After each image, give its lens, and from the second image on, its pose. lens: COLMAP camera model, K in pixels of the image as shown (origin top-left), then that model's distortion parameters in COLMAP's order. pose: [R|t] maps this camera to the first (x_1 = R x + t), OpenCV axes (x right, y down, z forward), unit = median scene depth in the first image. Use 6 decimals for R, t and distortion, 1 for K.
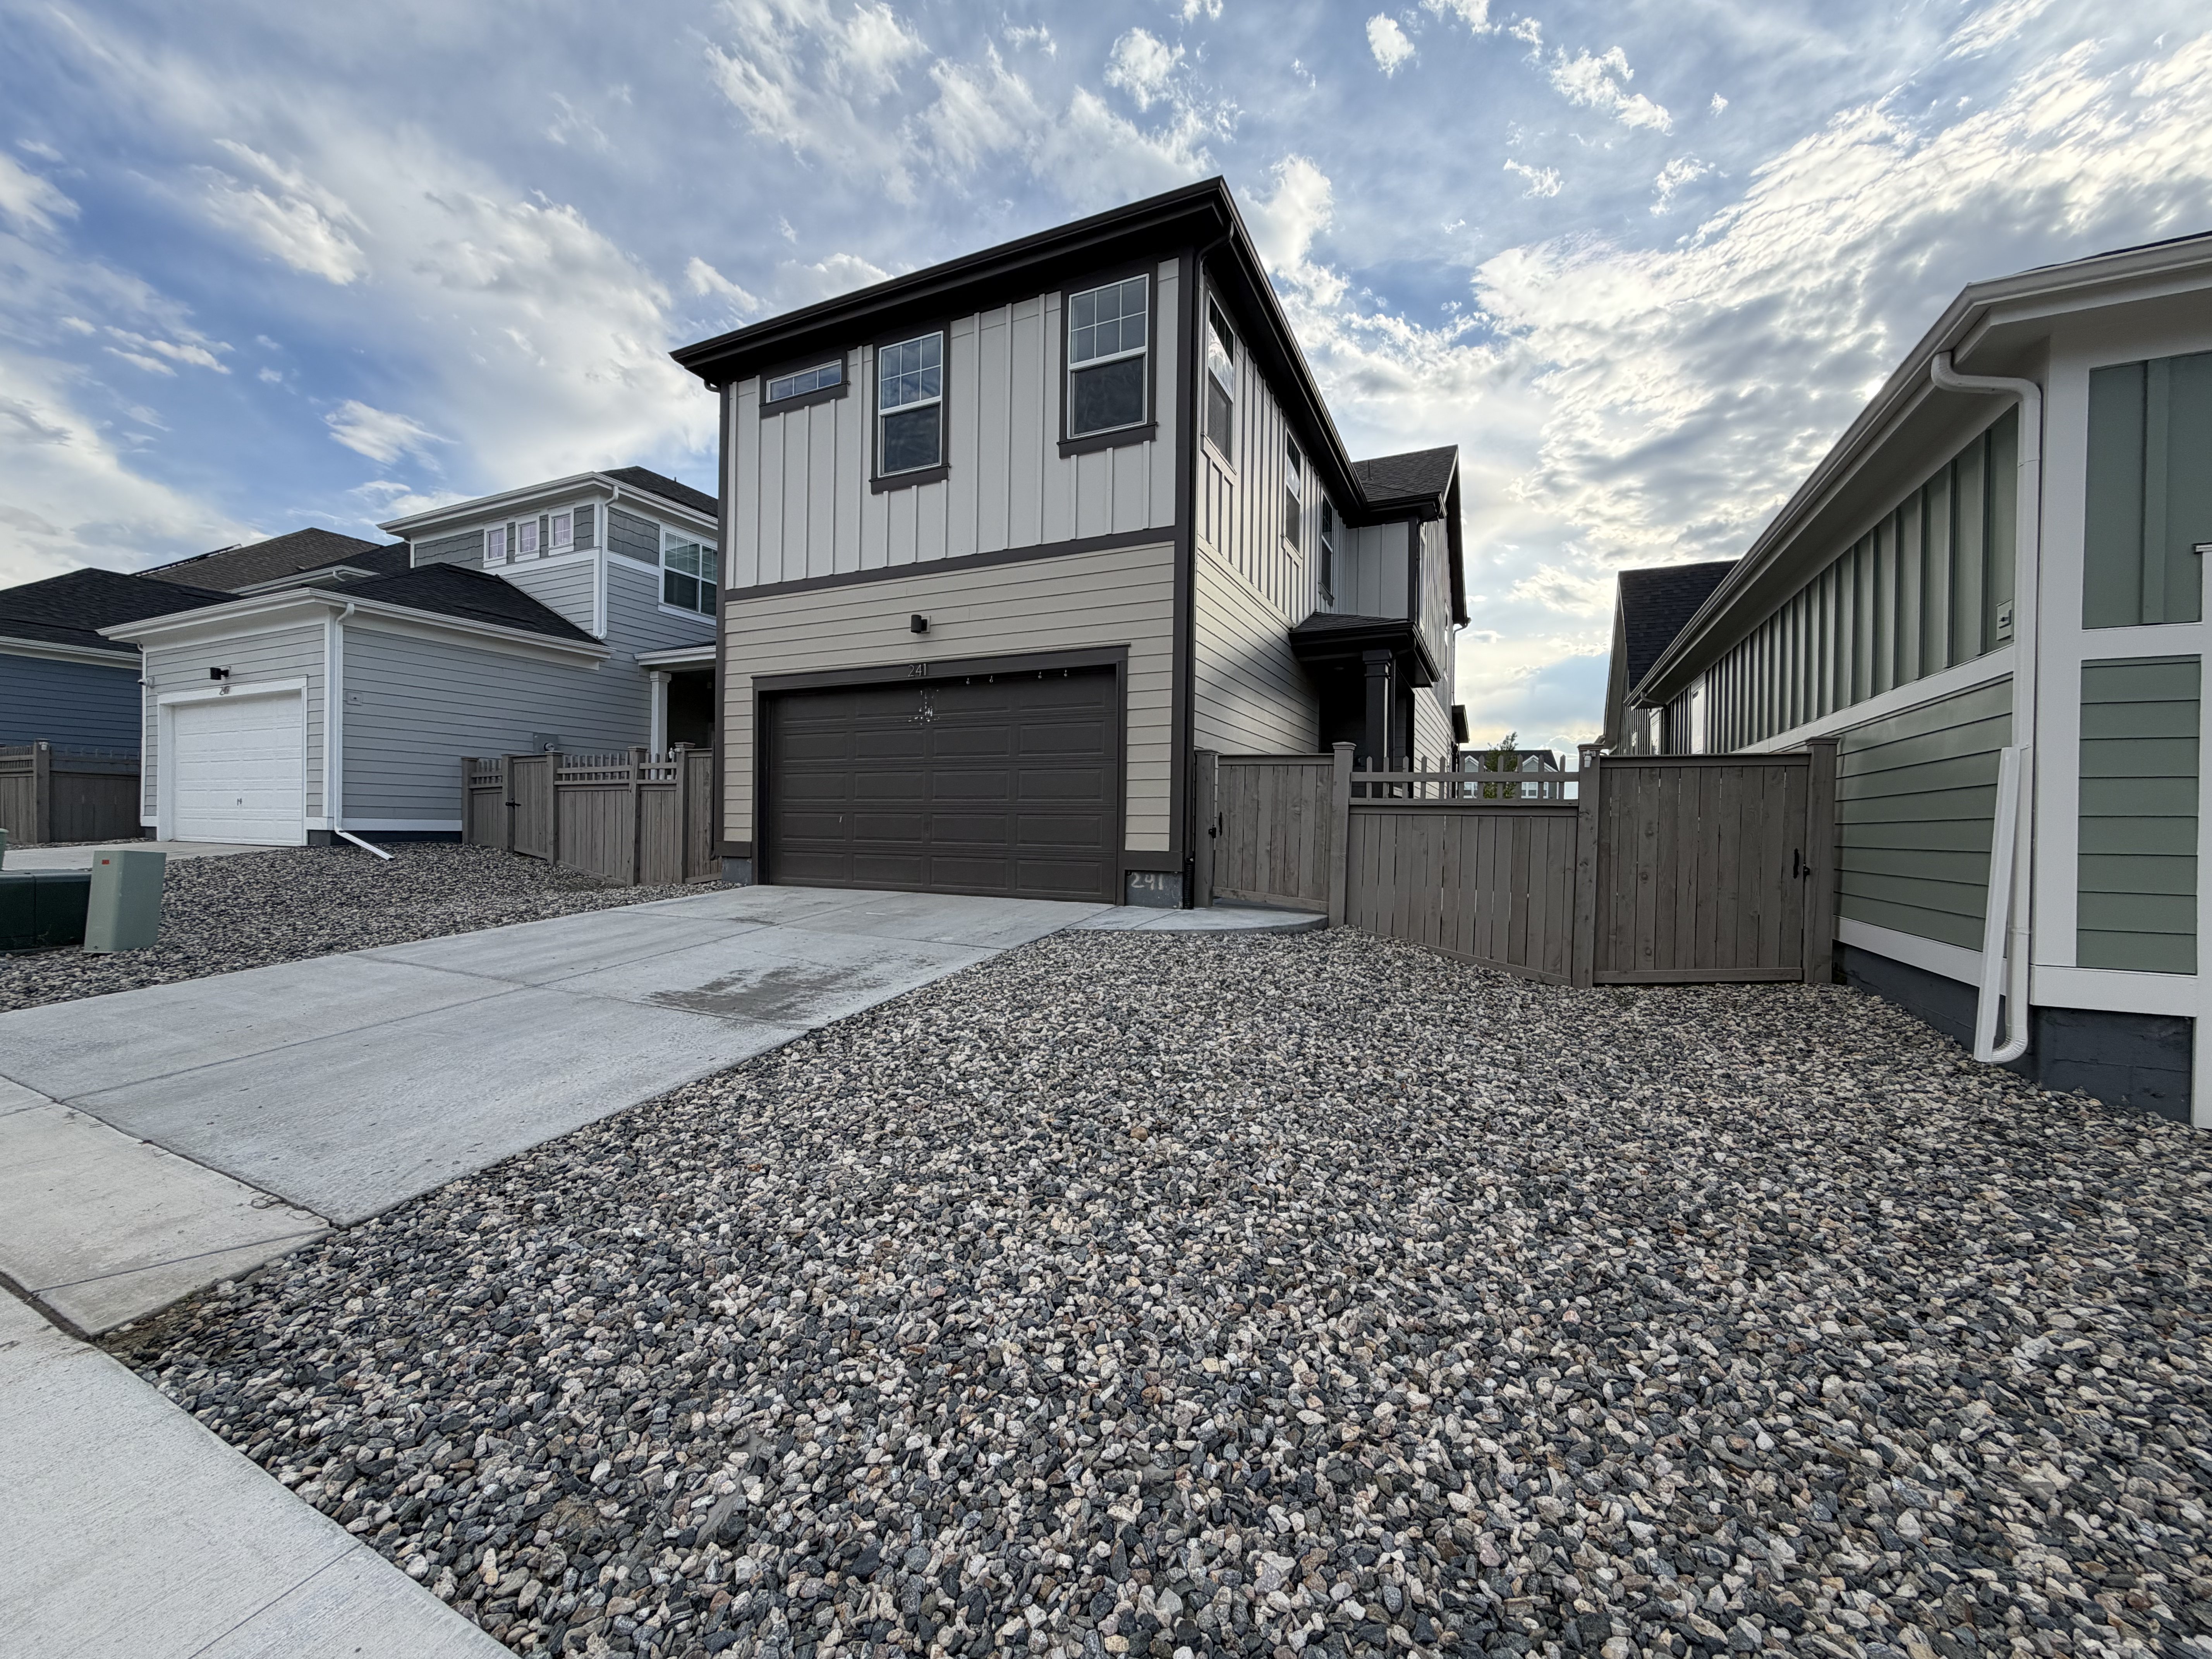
lens RADIAL K [[879.6, 0, 1096.0], [0, 879.6, 830.9], [0, 0, 1]] dist [-0.001274, 0.000157]
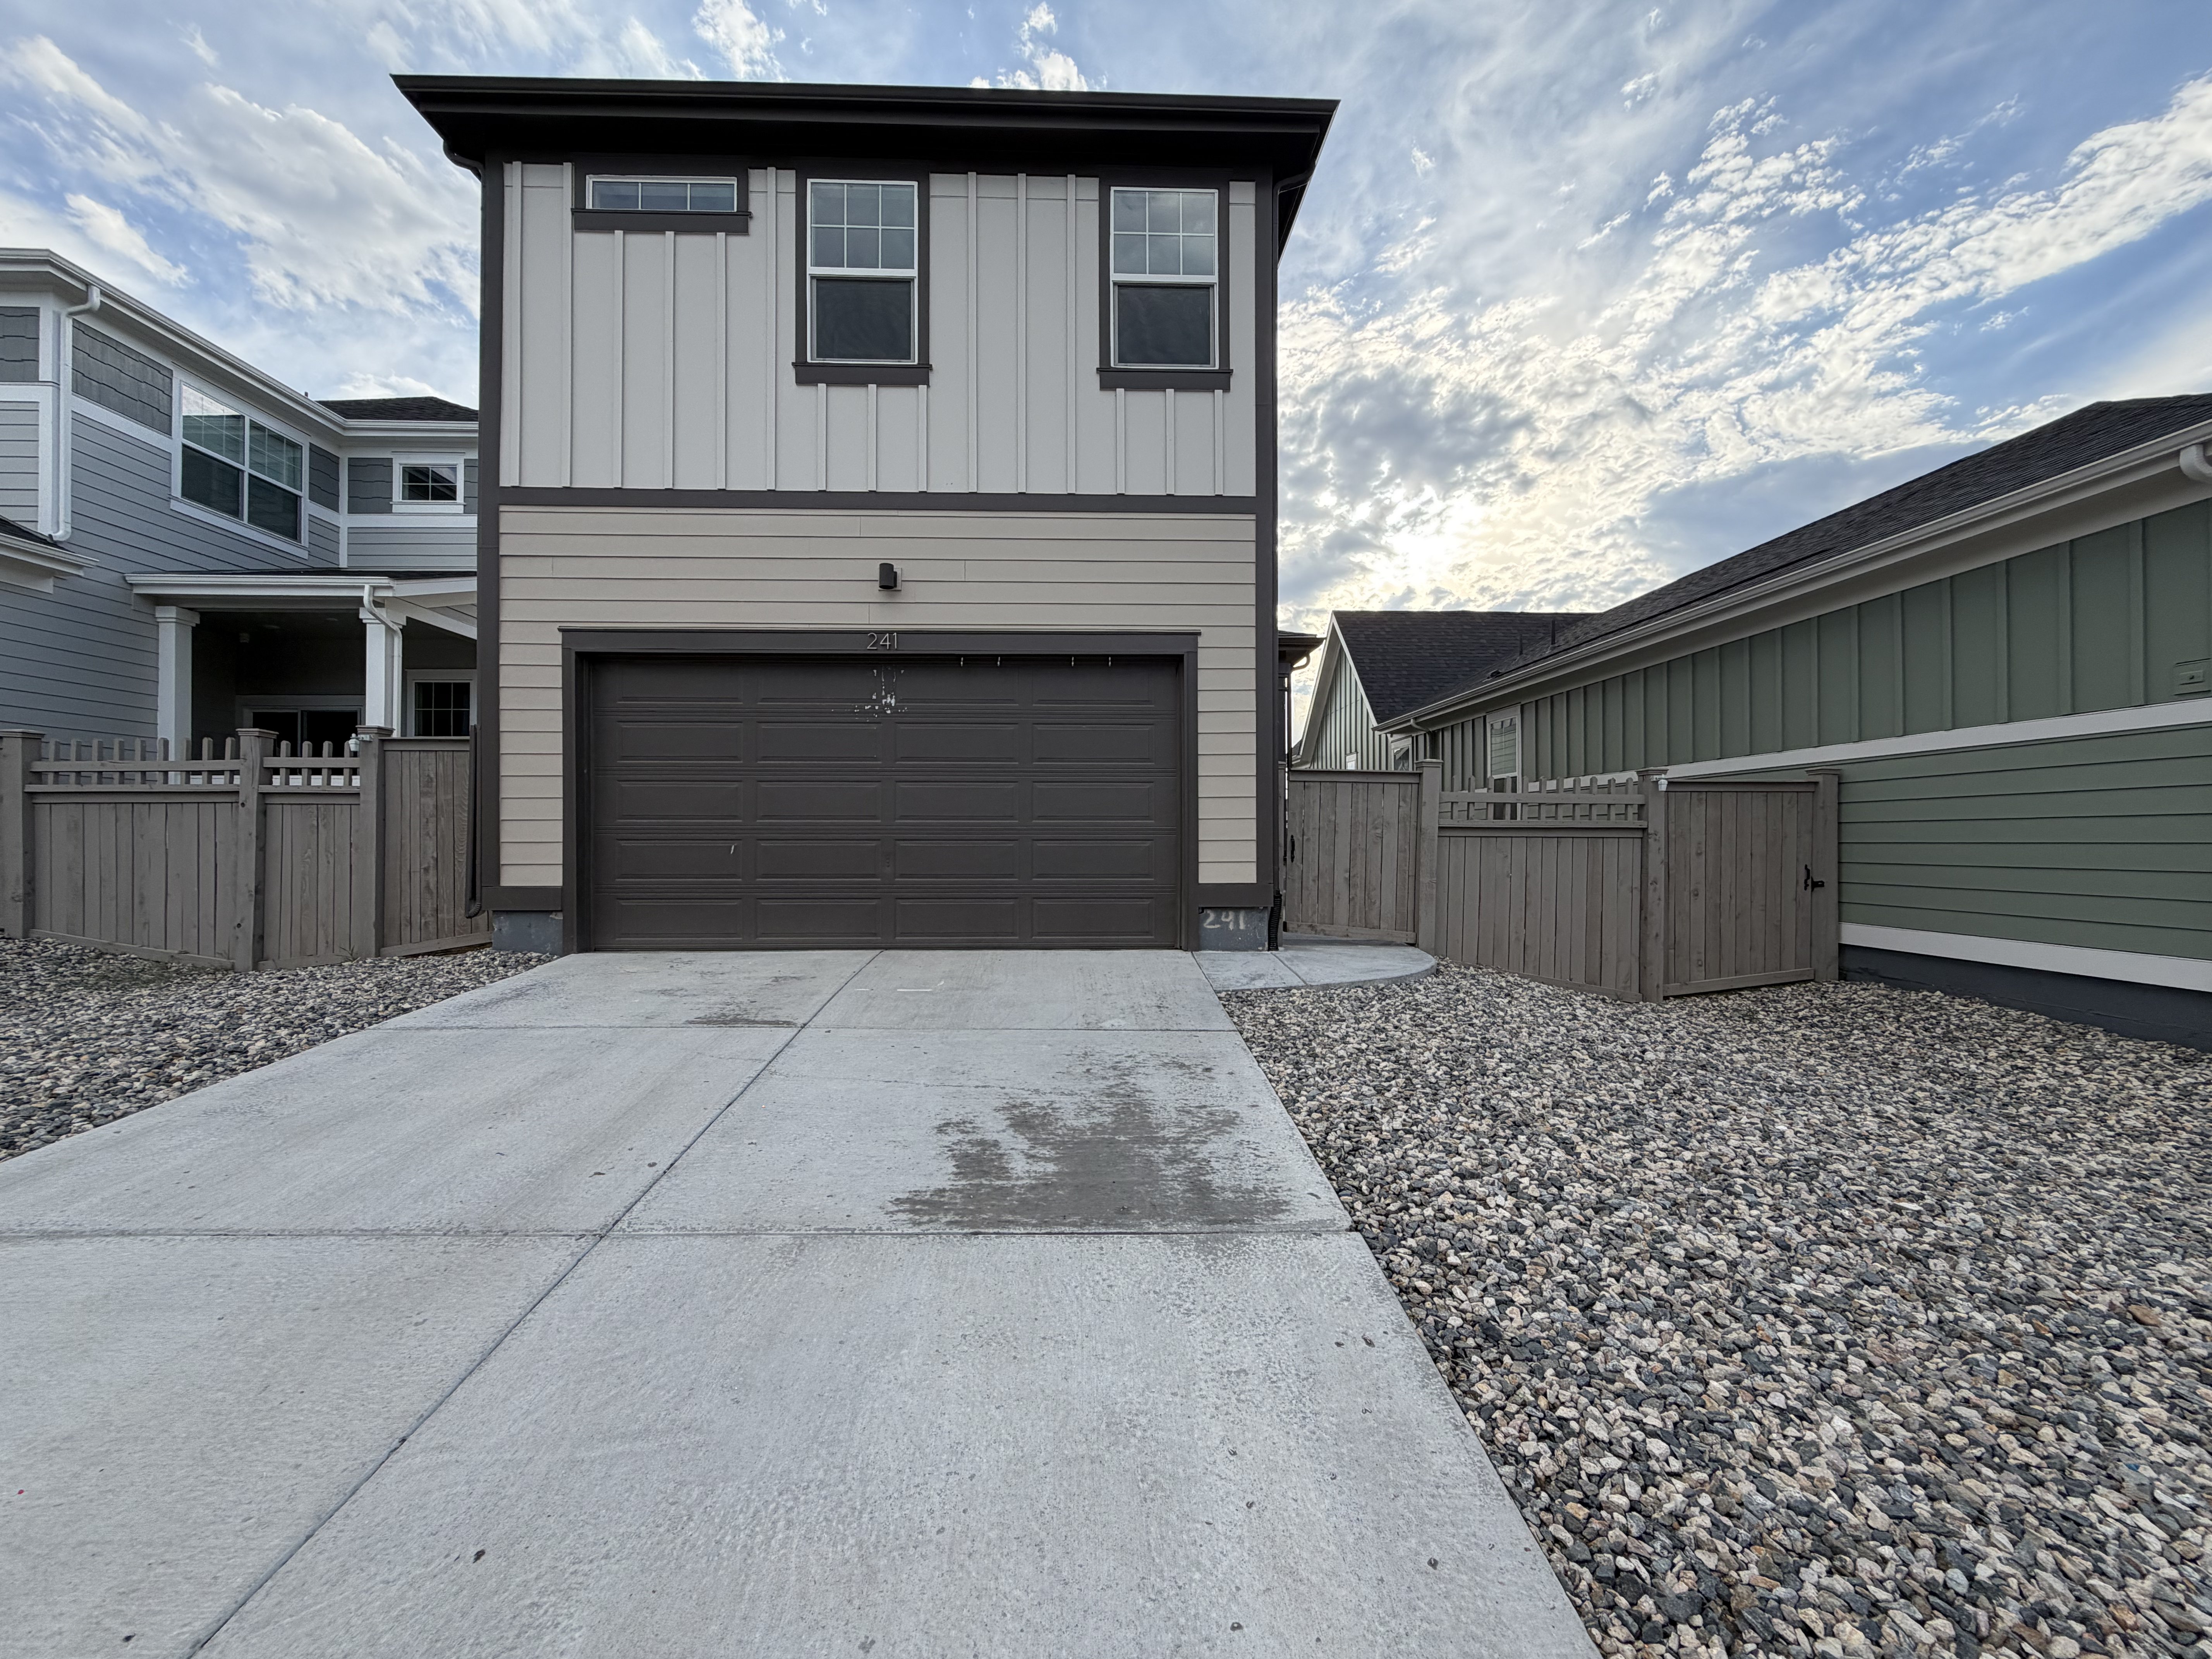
lens RADIAL K [[879.6, 0, 1096.0], [0, 879.6, 830.9], [0, 0, 1]] dist [-0.001274, 0.000157]
pose [[0.885903, -0.009649, 0.463770, -0.387933], [0.014735, 0.999864, -0.007345, -0.019820], [-0.463636, 0.013340, 0.885925, 0.288082]]
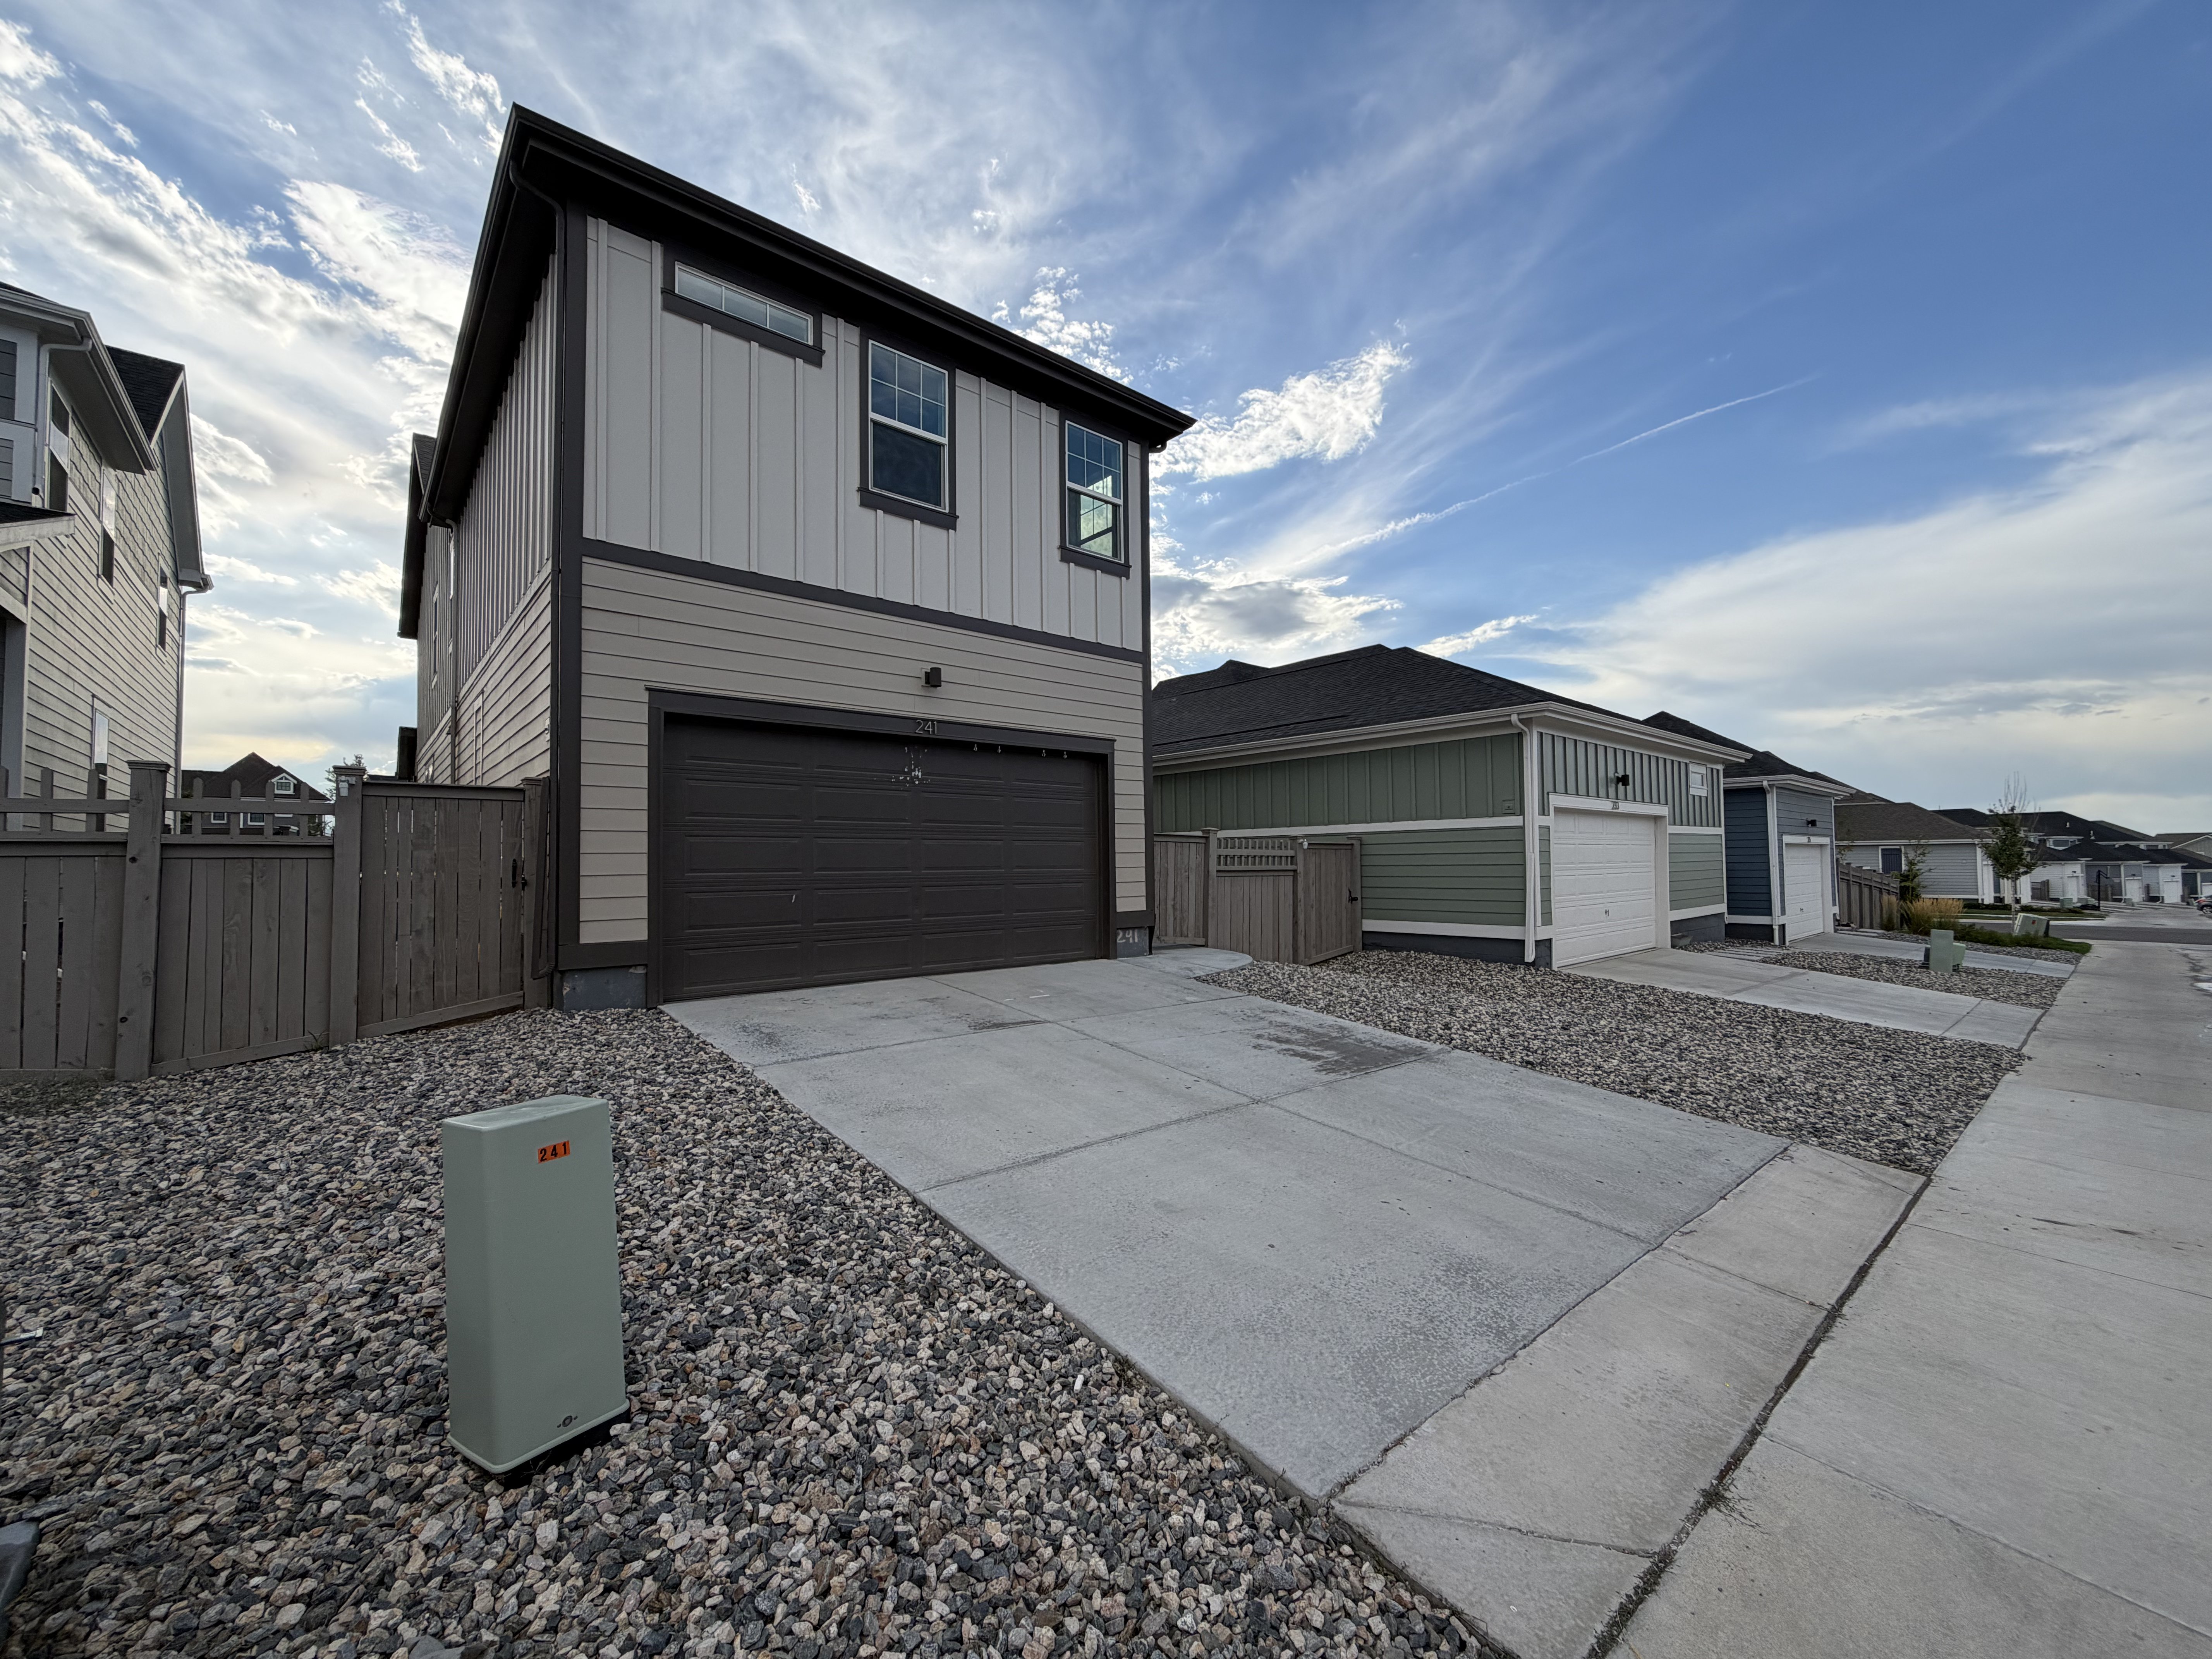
lens RADIAL K [[879.6, 0, 1096.0], [0, 879.6, 830.9], [0, 0, 1]] dist [-0.001274, 0.000157]
pose [[0.403776, 0.017379, 0.914693, -0.962027], [0.019306, 0.999435, -0.027511, -0.049670], [-0.914654, 0.028768, 0.403212, 0.490032]]
